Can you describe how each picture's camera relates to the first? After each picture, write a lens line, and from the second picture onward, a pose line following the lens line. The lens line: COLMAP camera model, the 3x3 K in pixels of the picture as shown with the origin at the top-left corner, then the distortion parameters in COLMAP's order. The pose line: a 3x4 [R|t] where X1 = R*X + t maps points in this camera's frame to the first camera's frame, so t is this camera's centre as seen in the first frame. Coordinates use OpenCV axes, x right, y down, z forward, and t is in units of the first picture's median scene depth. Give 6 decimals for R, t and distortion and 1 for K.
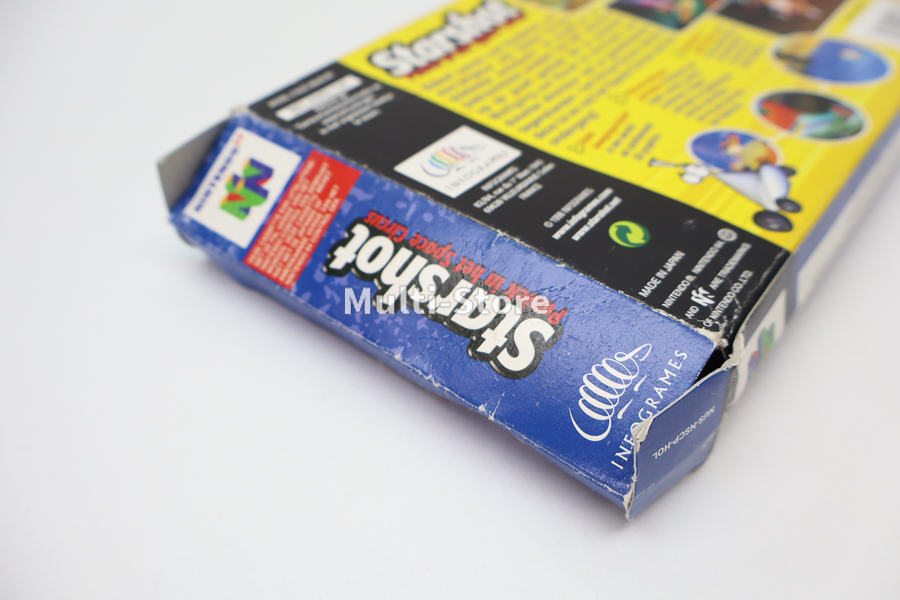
lens RADIAL K [[766.2, 0, 450.0], [0, 766.2, 300.0], [0, 0, 1]] dist [0.004926, -0.000604]
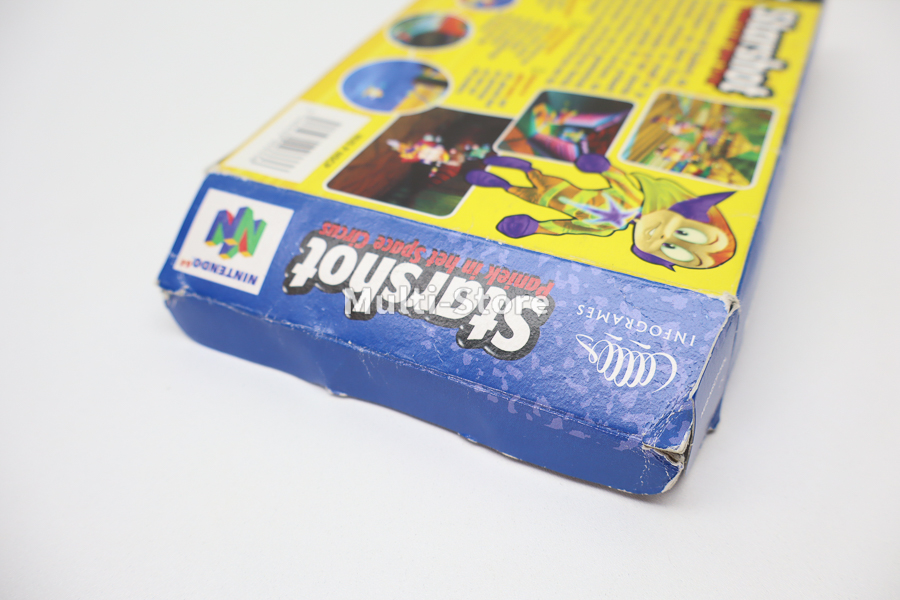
lens RADIAL K [[766.2, 0, 450.0], [0, 766.2, 300.0], [0, 0, 1]] dist [0.004926, -0.000604]
pose [[-0.973023, 0.176602, -0.148451, 0.693034], [-0.137214, 0.074294, 0.987751, -1.448240], [0.185468, 0.981474, -0.048058, 1.485629]]
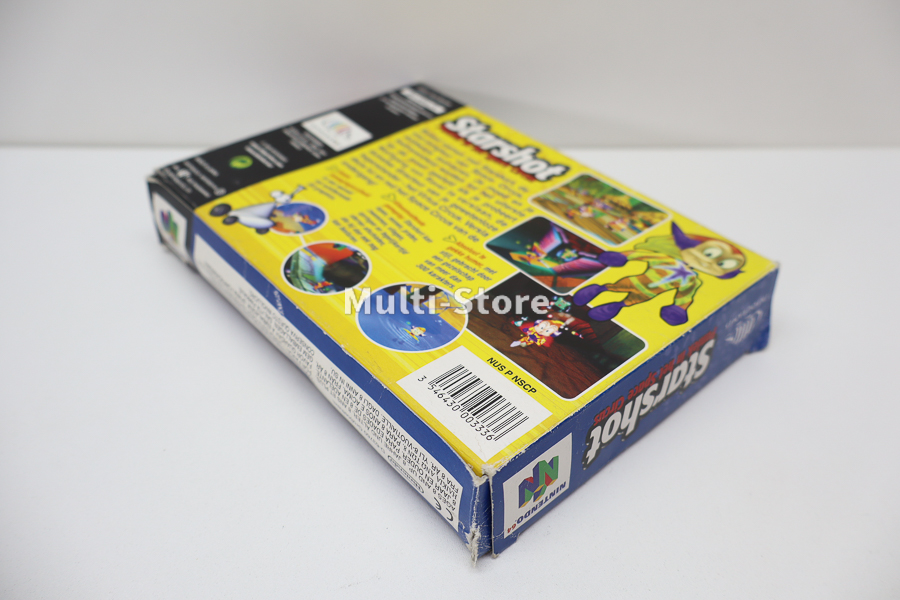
lens RADIAL K [[766.2, 0, 450.0], [0, 766.2, 300.0], [0, 0, 1]] dist [0.004926, -0.000604]
pose [[-0.184247, 0.611627, -0.769393, 1.404608], [-0.688017, 0.478769, 0.545356, -1.022235], [0.701916, 0.629836, 0.332598, 0.748680]]
